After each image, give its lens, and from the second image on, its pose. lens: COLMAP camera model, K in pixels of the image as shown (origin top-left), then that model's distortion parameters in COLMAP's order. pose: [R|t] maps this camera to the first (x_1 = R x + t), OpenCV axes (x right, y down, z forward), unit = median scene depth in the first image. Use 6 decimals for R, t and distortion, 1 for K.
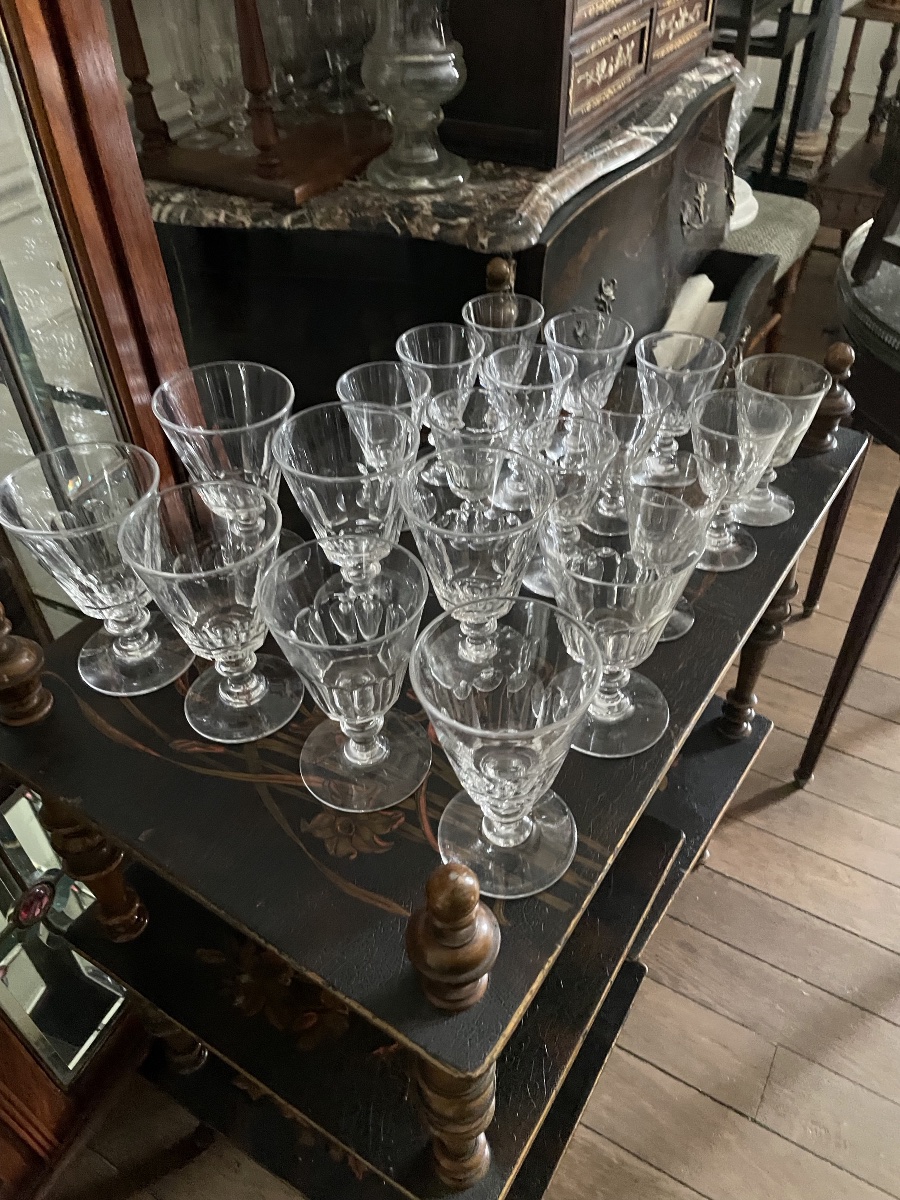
lens RADIAL K [[919.3, 0, 460.8], [0, 919.3, 611.4], [0, 0, 1]] dist [0.059328, -0.092159]
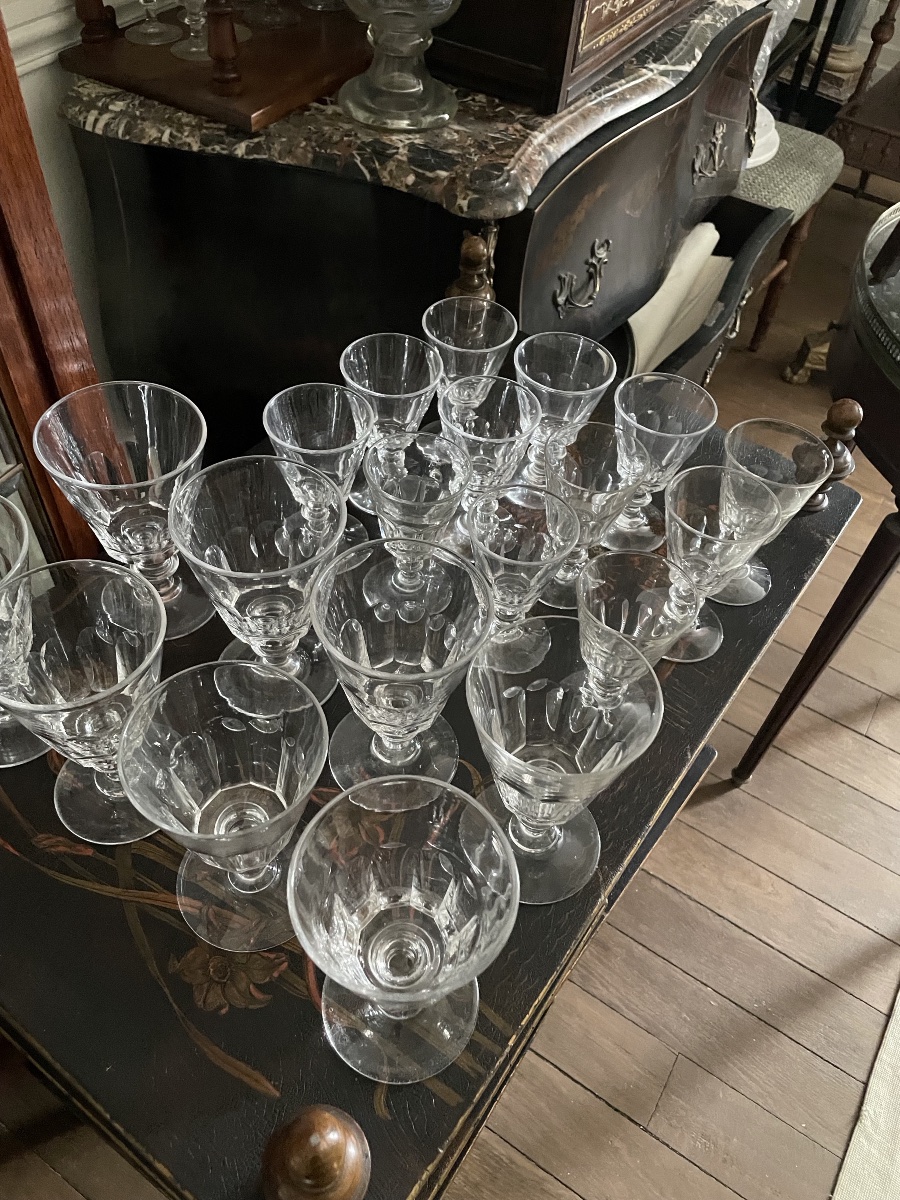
lens RADIAL K [[919.3, 0, 439.6], [0, 919.3, 609.9], [0, 0, 1]] dist [0.059328, -0.092159]
pose [[0.995223, 0.093980, 0.026451, 0.014411], [-0.096580, 0.987337, 0.125849, -0.119390], [-0.014289, -0.127802, 0.991697, 0.080221]]
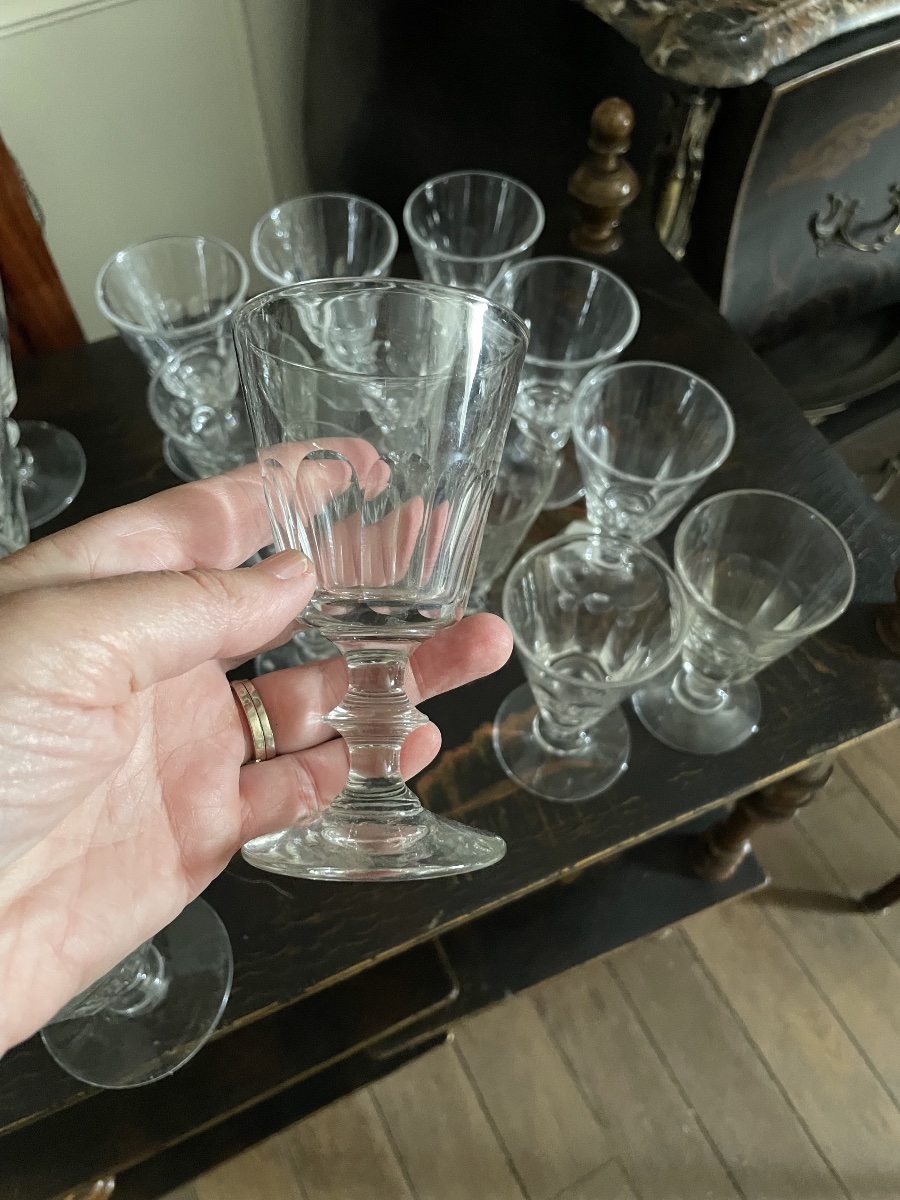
lens RADIAL K [[919.3, 0, 451.6], [0, 919.3, 609.1], [0, 0, 1]] dist [0.059328, -0.092159]
pose [[0.838821, 0.472928, -0.269664, 0.228440], [-0.376570, 0.861757, 0.339957, -0.218643], [0.393160, -0.183615, 0.900950, 0.294282]]
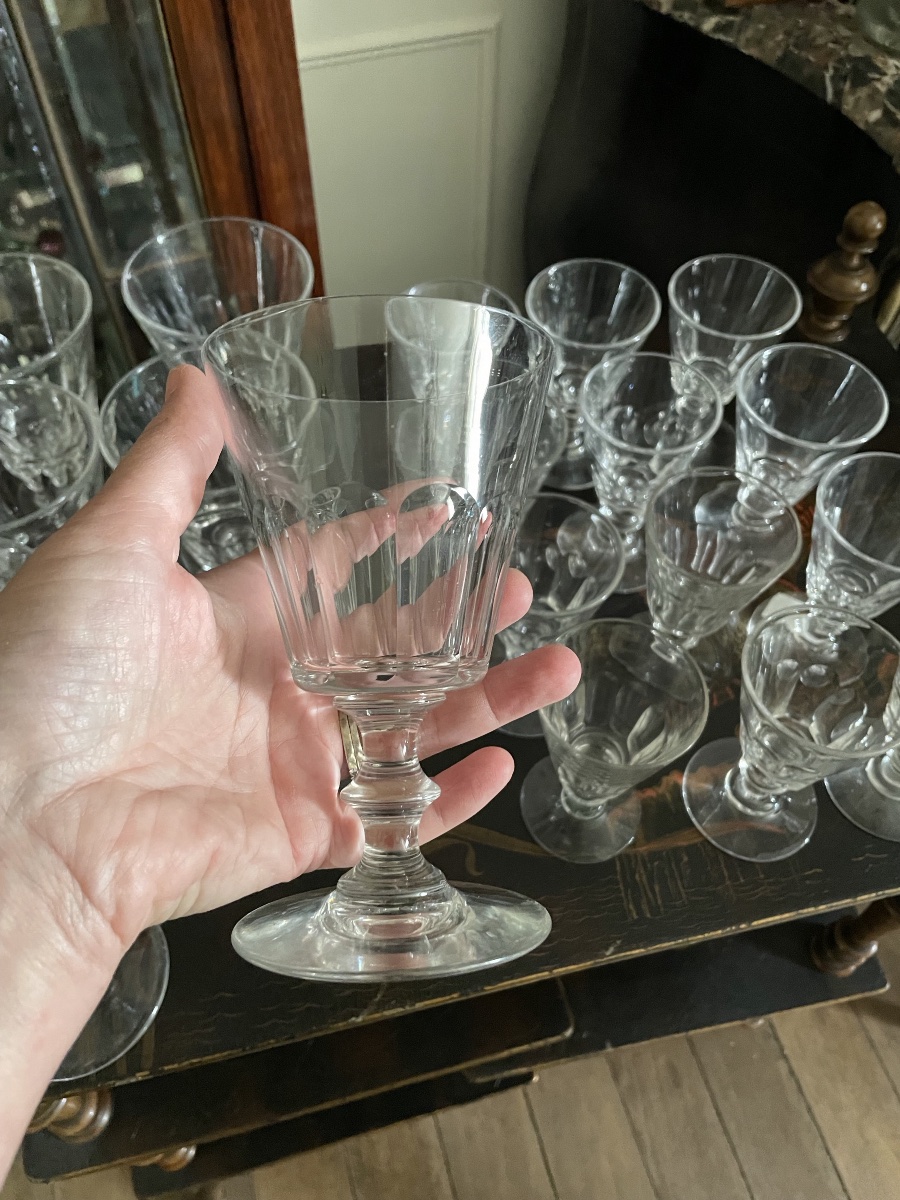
lens RADIAL K [[919.3, 0, 448.7], [0, 919.3, 606.1], [0, 0, 1]] dist [0.059328, -0.092159]
pose [[0.719786, 0.587127, -0.370391, 0.192159], [-0.484825, 0.807034, 0.337108, -0.195211], [0.496843, -0.063071, 0.865545, 0.243270]]
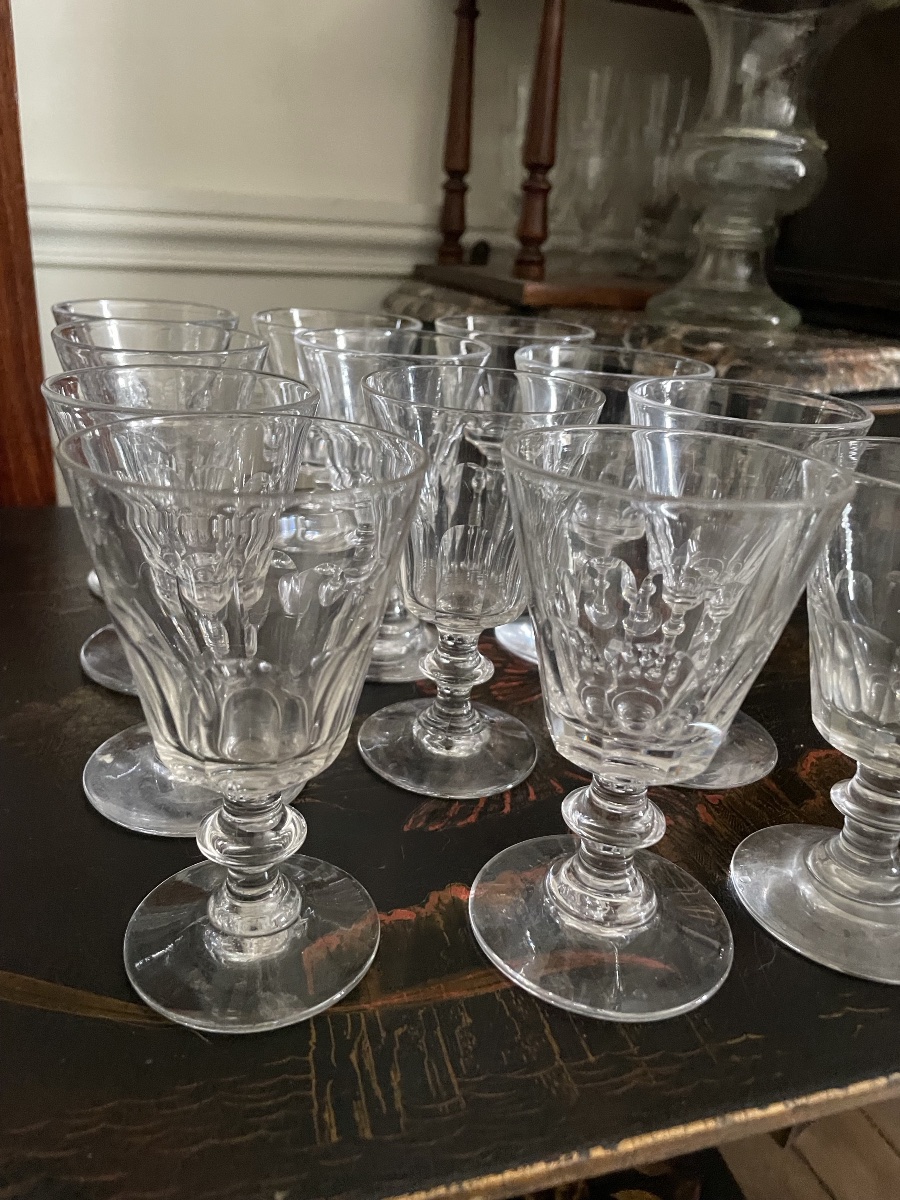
lens RADIAL K [[919.3, 0, 436.8], [0, 919.3, 619.0], [0, 0, 1]] dist [0.059328, -0.092159]
pose [[0.763147, 0.315089, -0.564203, 0.256106], [-0.489289, 0.852064, -0.185968, -0.048930], [0.422140, 0.417979, 0.804420, 0.457690]]
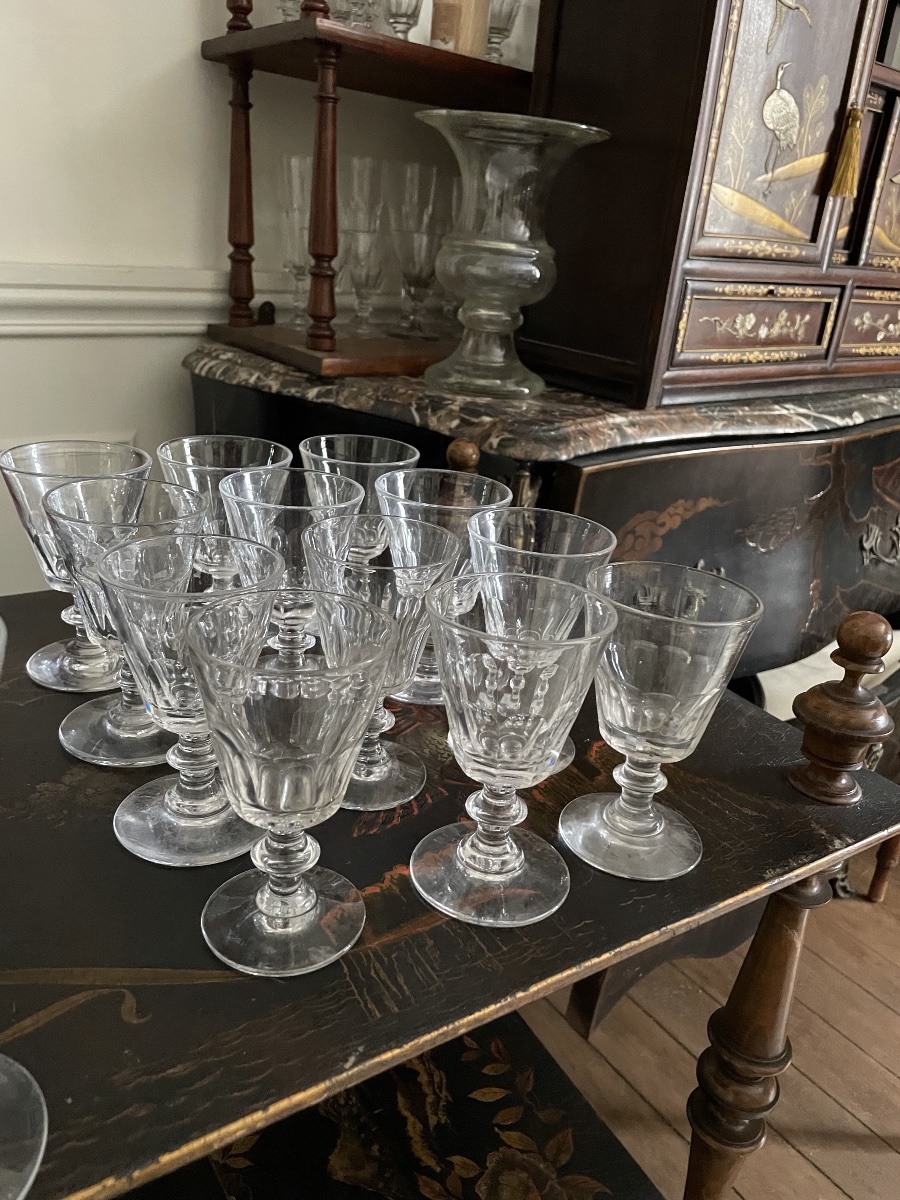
lens RADIAL K [[919.3, 0, 458.3], [0, 919.3, 607.2], [0, 0, 1]] dist [0.059328, -0.092159]
pose [[0.912017, 0.242369, -0.330881, 0.265362], [-0.345262, 0.889145, -0.300359, -0.027927], [0.221404, 0.388173, 0.894596, 0.323663]]
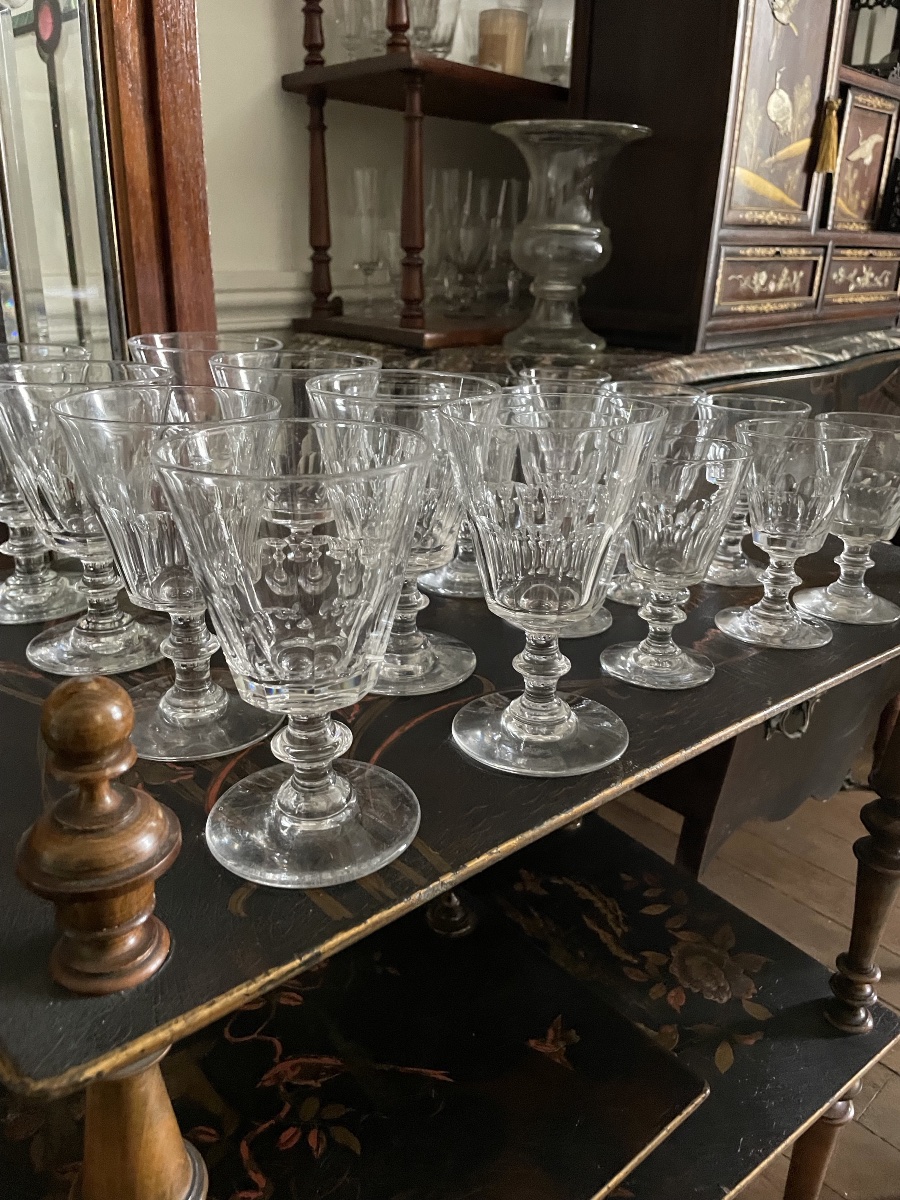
lens RADIAL K [[919.3, 0, 441.5], [0, 919.3, 590.4], [0, 0, 1]] dist [0.059328, -0.092159]
pose [[0.953516, 0.141990, -0.265794, 0.144911], [-0.232429, 0.907917, -0.348803, 0.152160], [0.191792, 0.394367, 0.898716, 0.181098]]
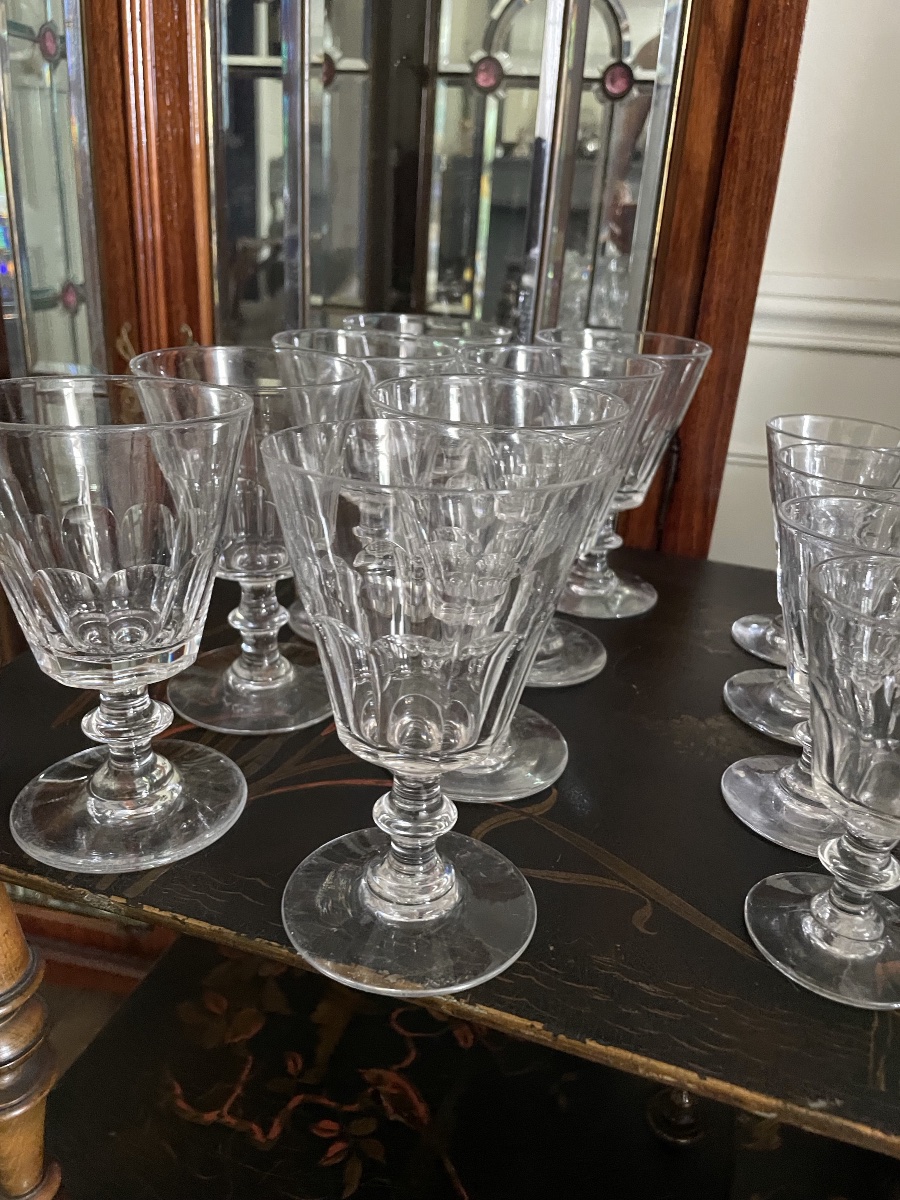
lens RADIAL K [[919.3, 0, 427.3], [0, 919.3, 593.7], [0, 0, 1]] dist [0.059328, -0.092159]
pose [[0.226531, 0.398543, -0.888733, 0.306439], [-0.701536, 0.699735, 0.134972, -0.030580], [0.675670, 0.592903, 0.438104, 0.373235]]
